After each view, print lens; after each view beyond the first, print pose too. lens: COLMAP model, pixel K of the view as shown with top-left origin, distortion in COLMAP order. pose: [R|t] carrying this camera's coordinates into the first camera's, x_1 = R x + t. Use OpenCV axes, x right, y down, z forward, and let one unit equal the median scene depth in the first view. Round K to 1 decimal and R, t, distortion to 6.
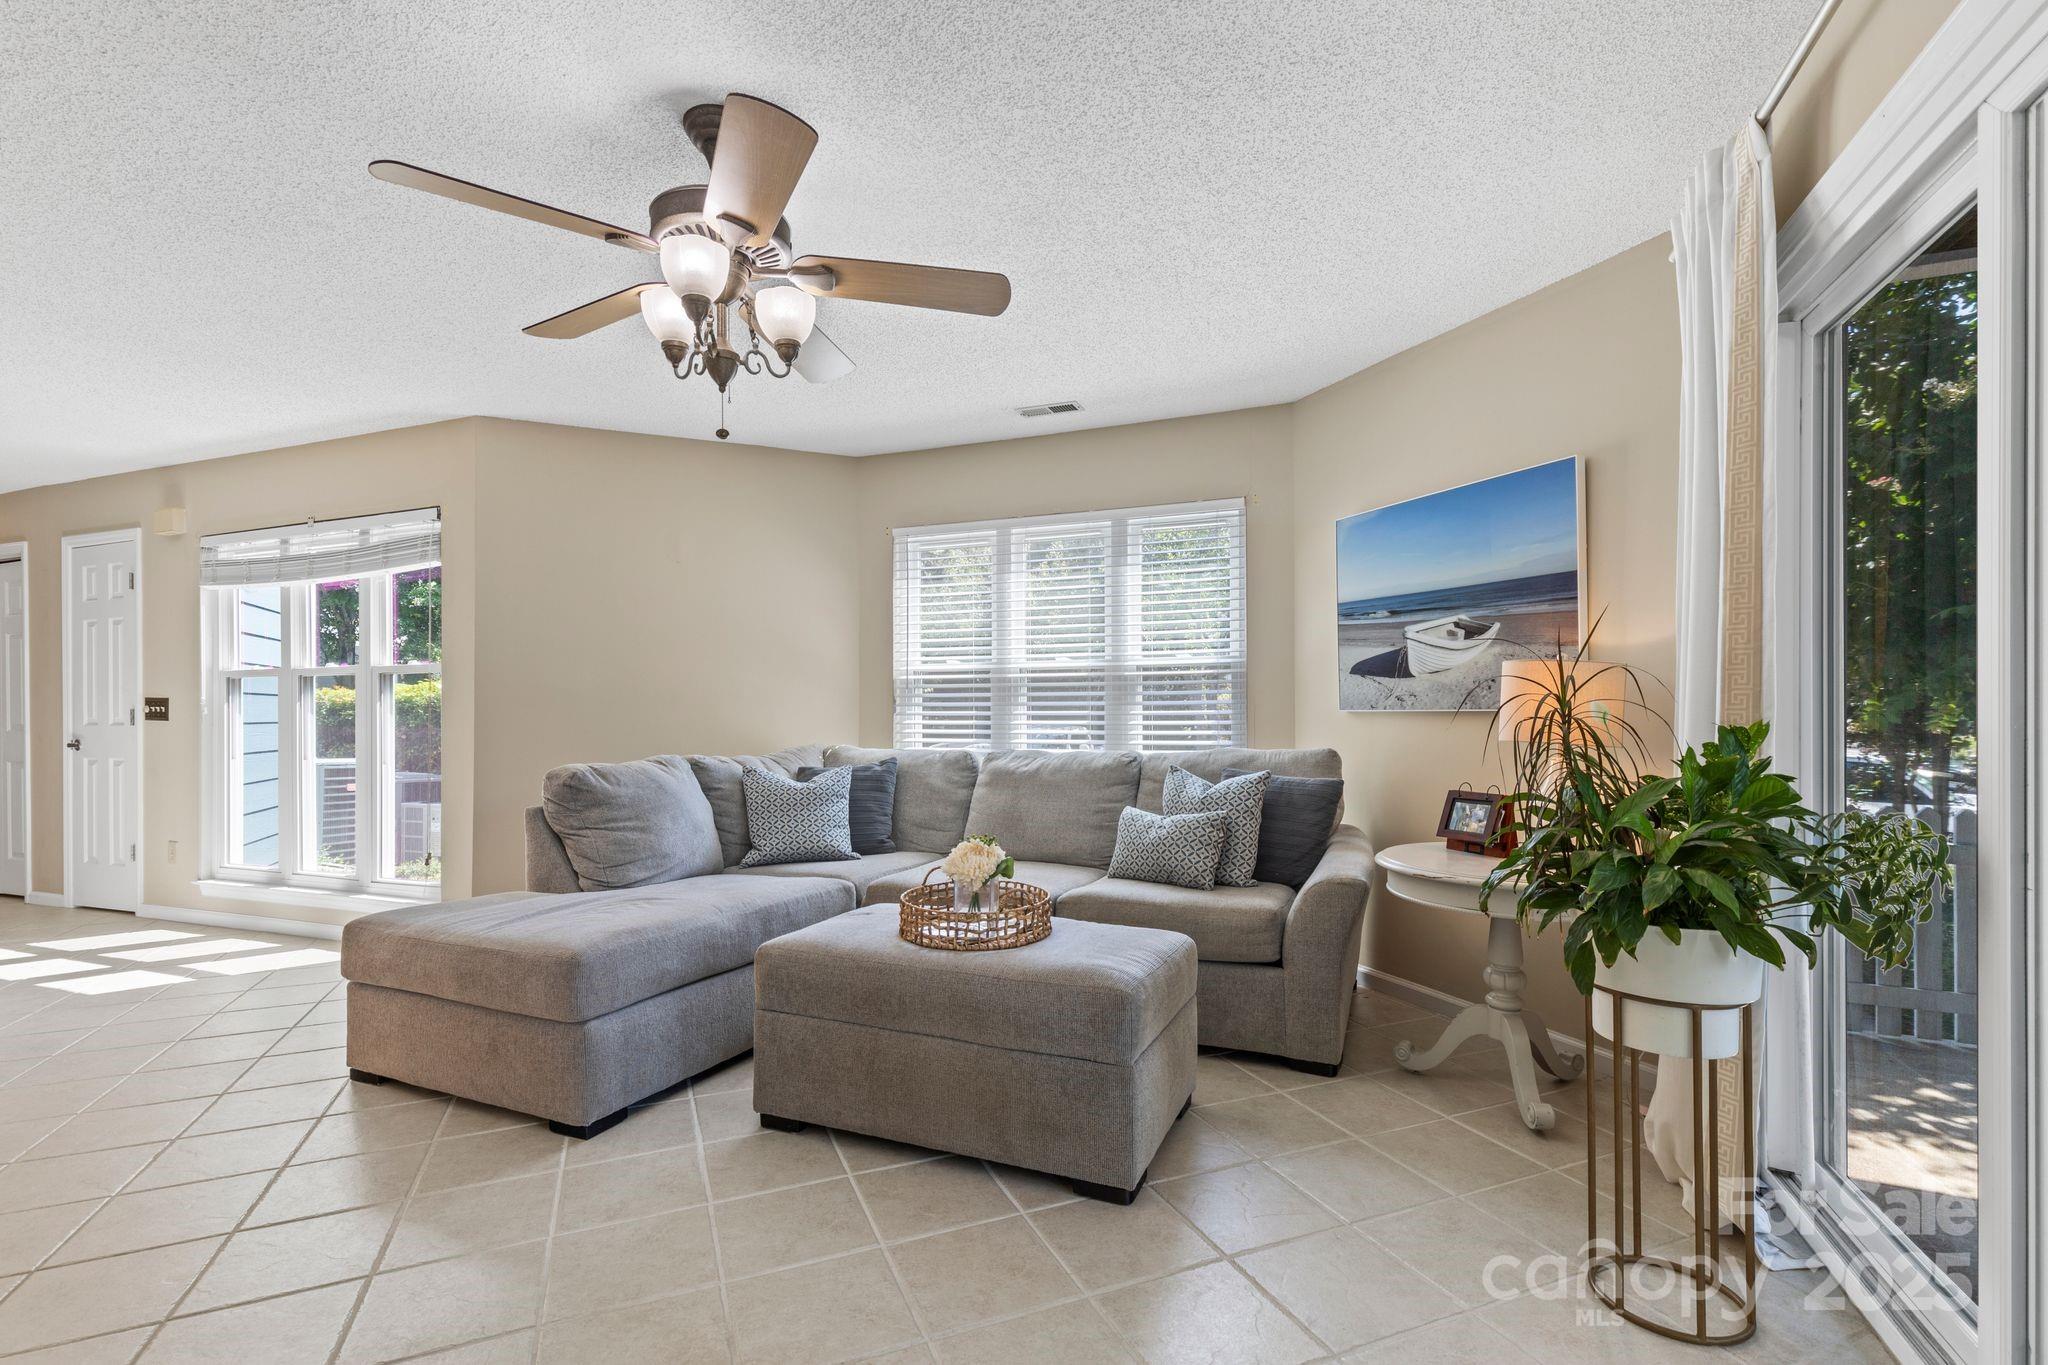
lens RADIAL K [[938.0, 0, 1014.9], [0, 938.0, 698.9], [0, 0, 1]] dist [-0.001924, -0.000323]
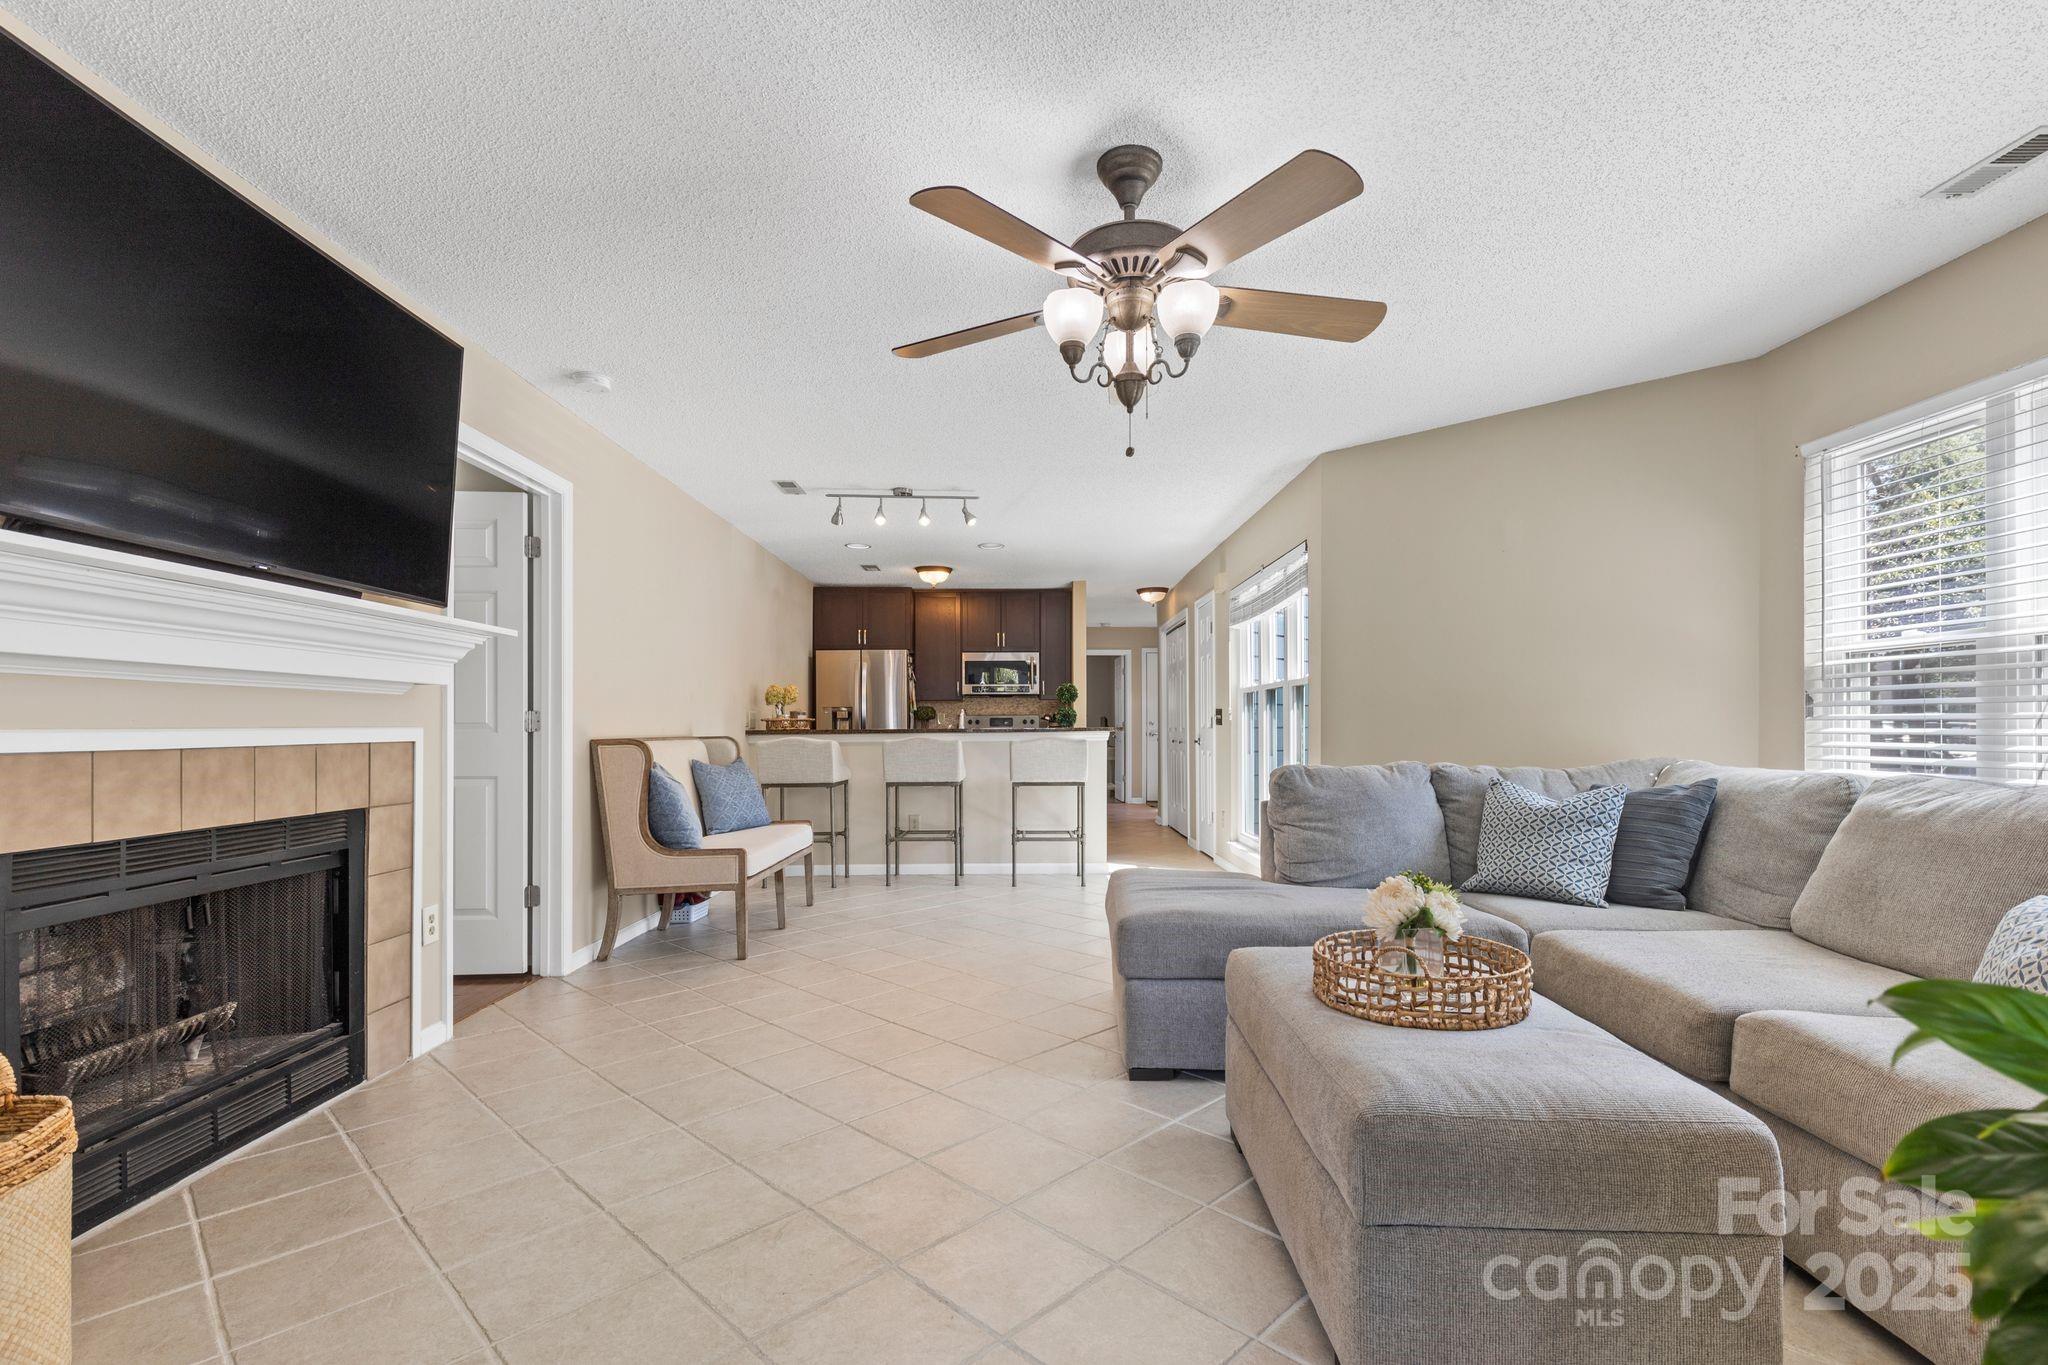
lens RADIAL K [[929.8, 0, 1016.6], [0, 929.8, 714.3], [0, 0, 1]] dist [-0.001268, -0.000358]
pose [[0.360712, -0.007437, -0.932648, 0.357345], [0.012493, 0.999917, -0.003142, 0.010189], [0.932594, -0.010518, 0.360774, 0.280841]]
